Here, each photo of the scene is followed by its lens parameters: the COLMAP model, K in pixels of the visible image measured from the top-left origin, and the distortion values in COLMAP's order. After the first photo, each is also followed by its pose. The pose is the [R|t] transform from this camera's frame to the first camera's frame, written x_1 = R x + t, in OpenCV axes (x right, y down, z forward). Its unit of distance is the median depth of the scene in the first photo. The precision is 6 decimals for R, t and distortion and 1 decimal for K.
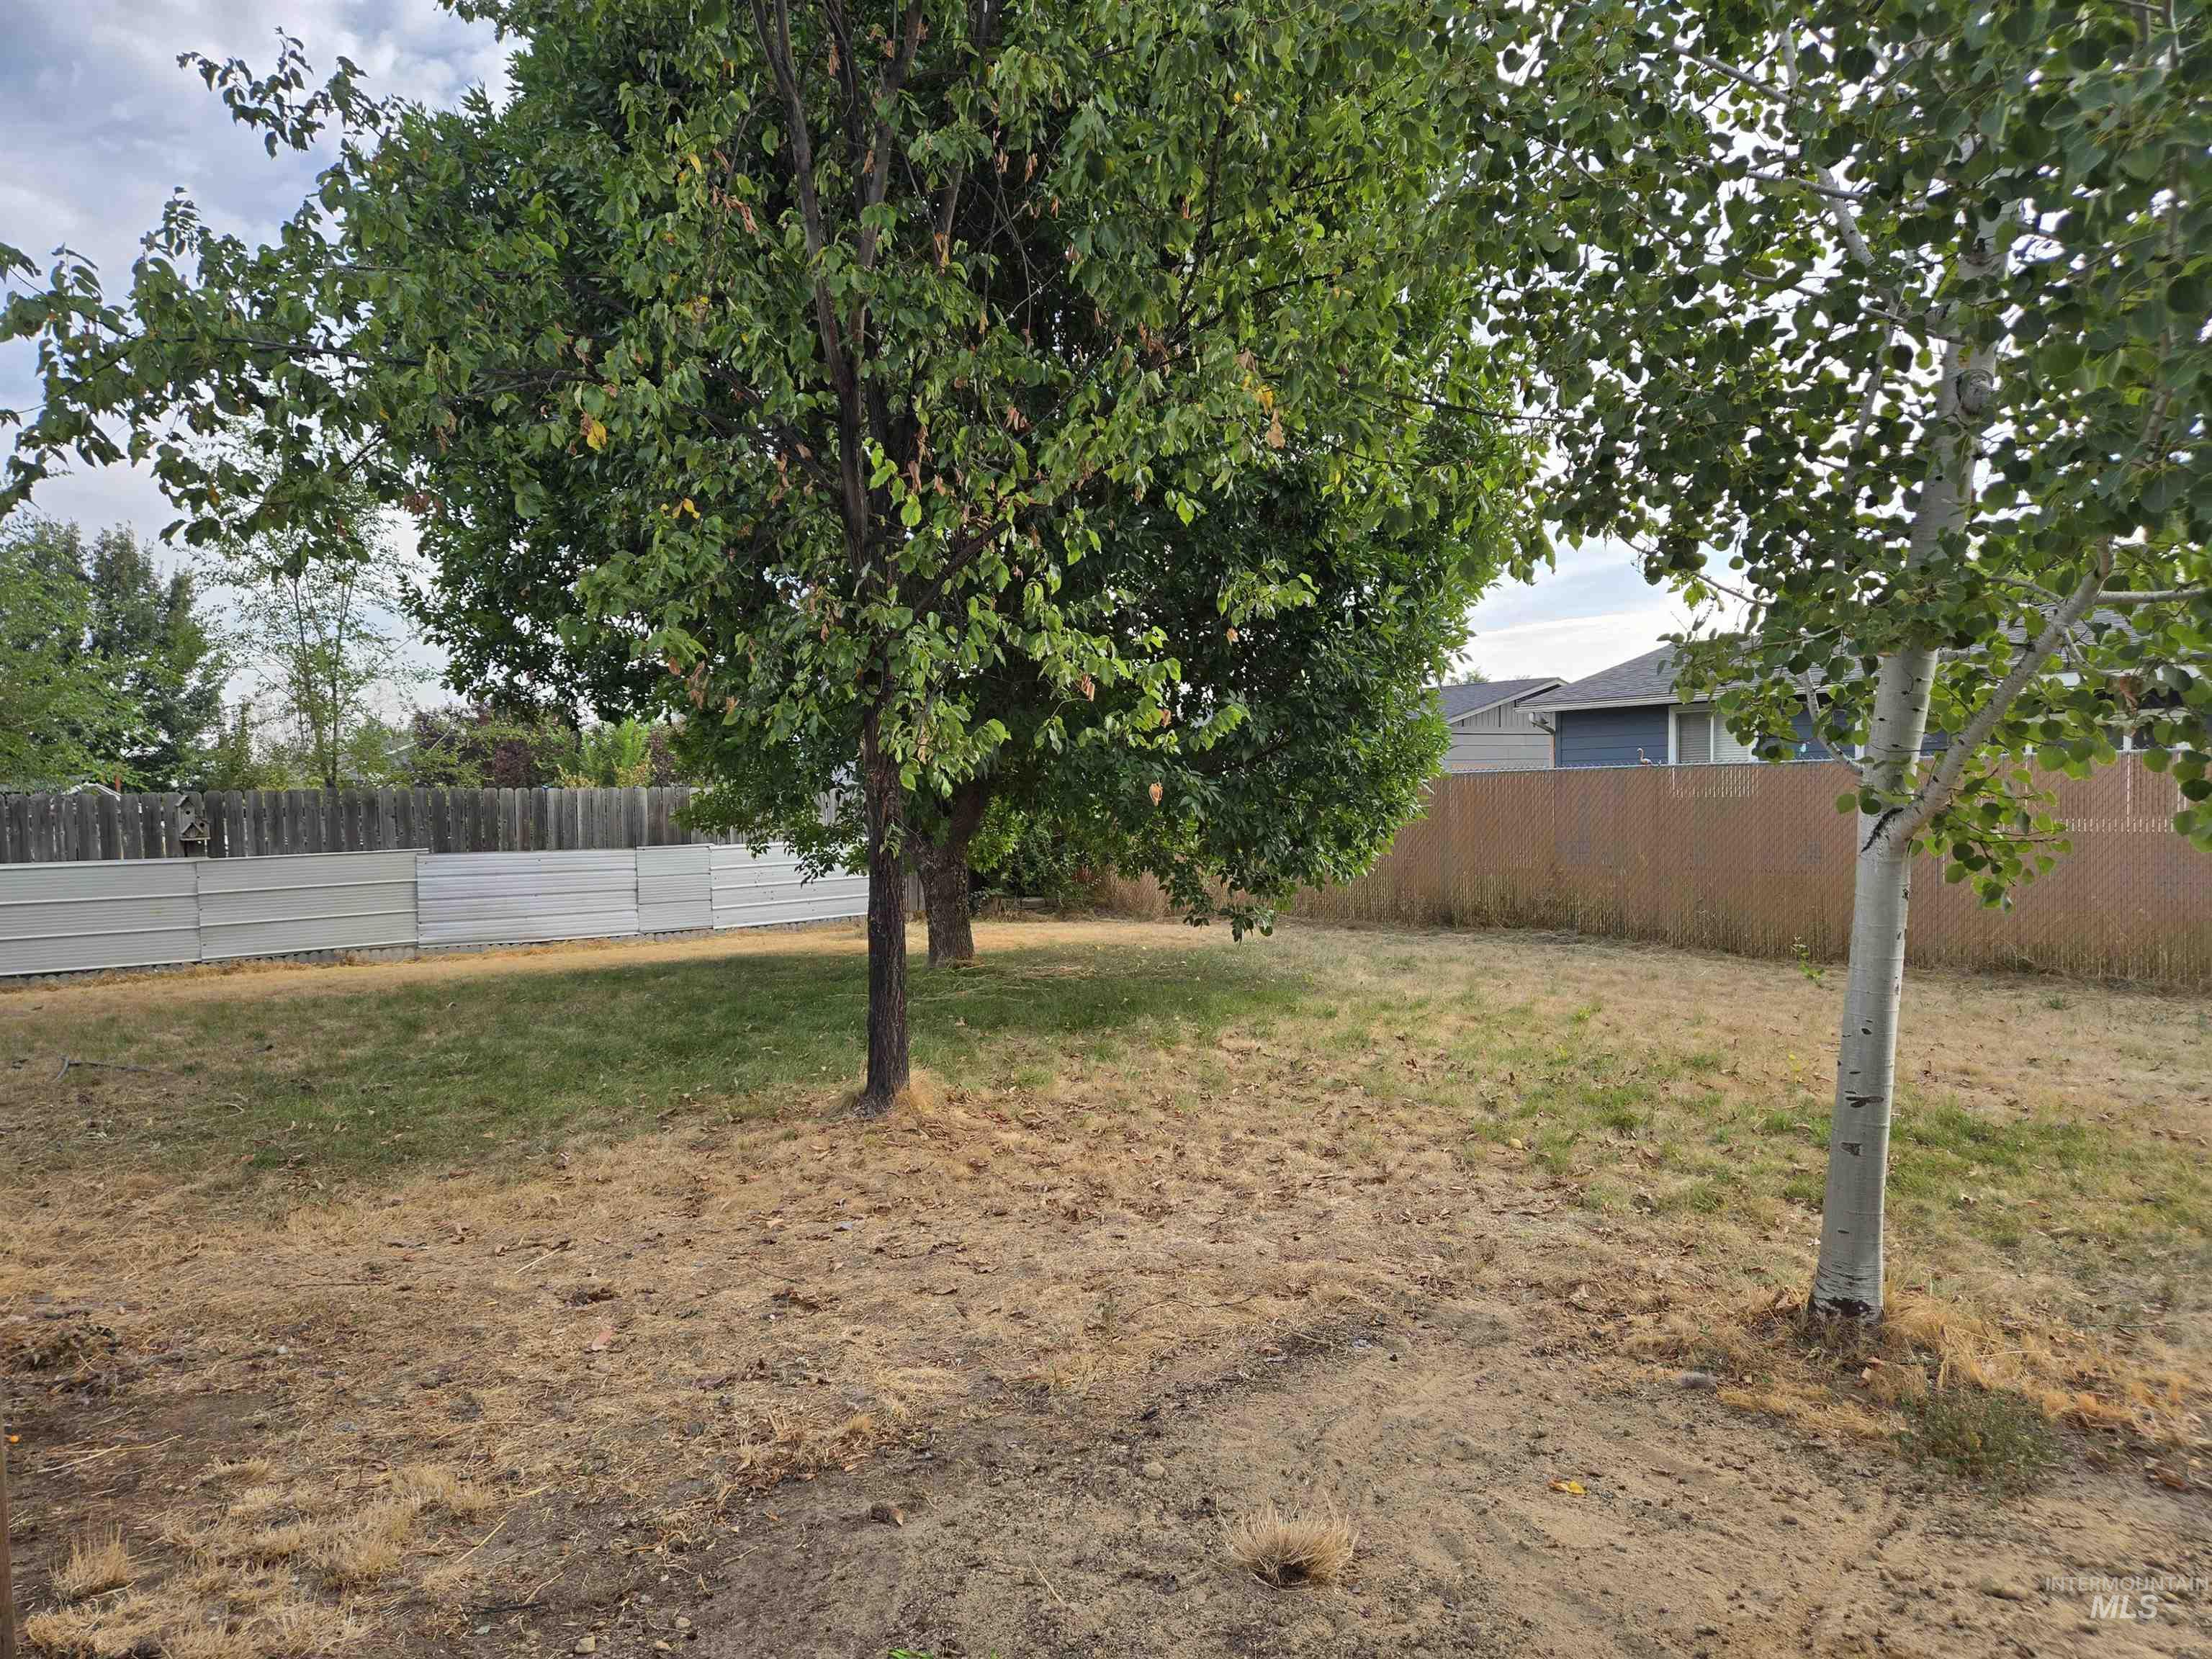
lens RADIAL K [[1482.9, 0, 1110.7], [0, 1482.9, 871.2], [0, 0, 1]] dist [0.074560, -0.064400]
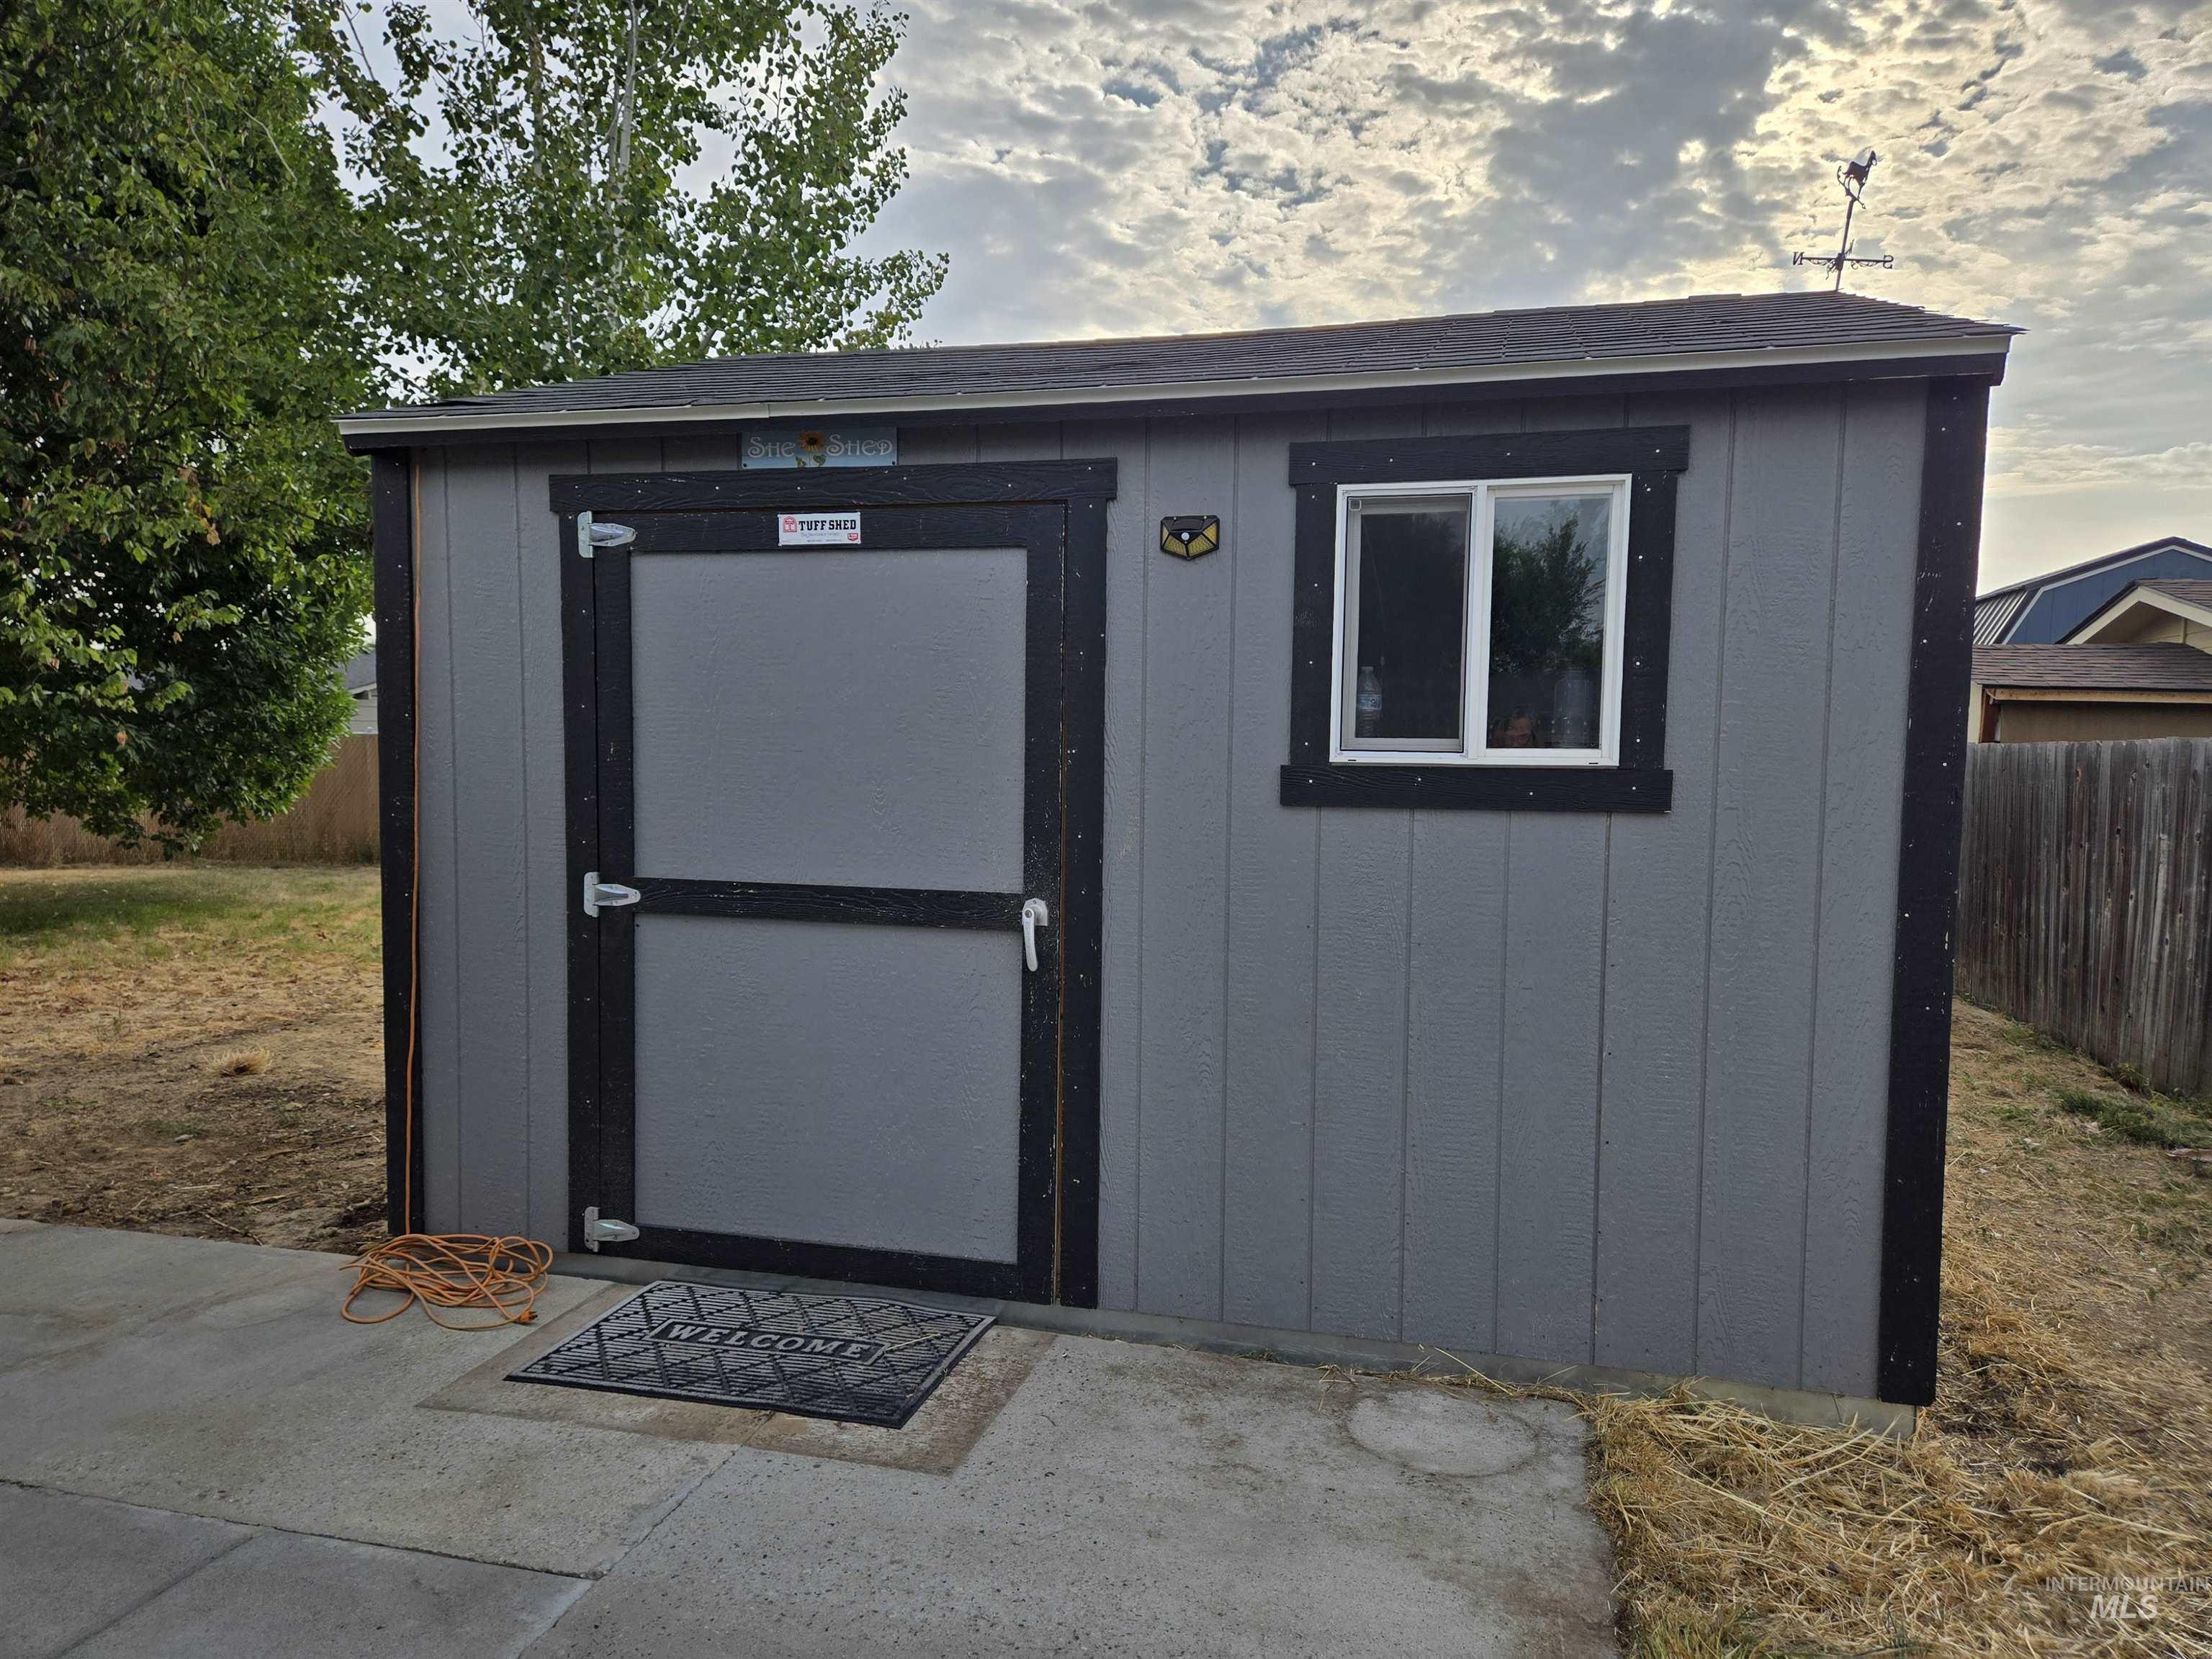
lens RADIAL K [[1482.9, 0, 1110.7], [0, 1482.9, 871.2], [0, 0, 1]] dist [0.074560, -0.064400]
pose [[0.787110, -0.015919, 0.616607, -0.084071], [0.003216, 0.999759, 0.021705, 0.034184], [-0.616804, -0.015102, 0.786972, -0.548936]]
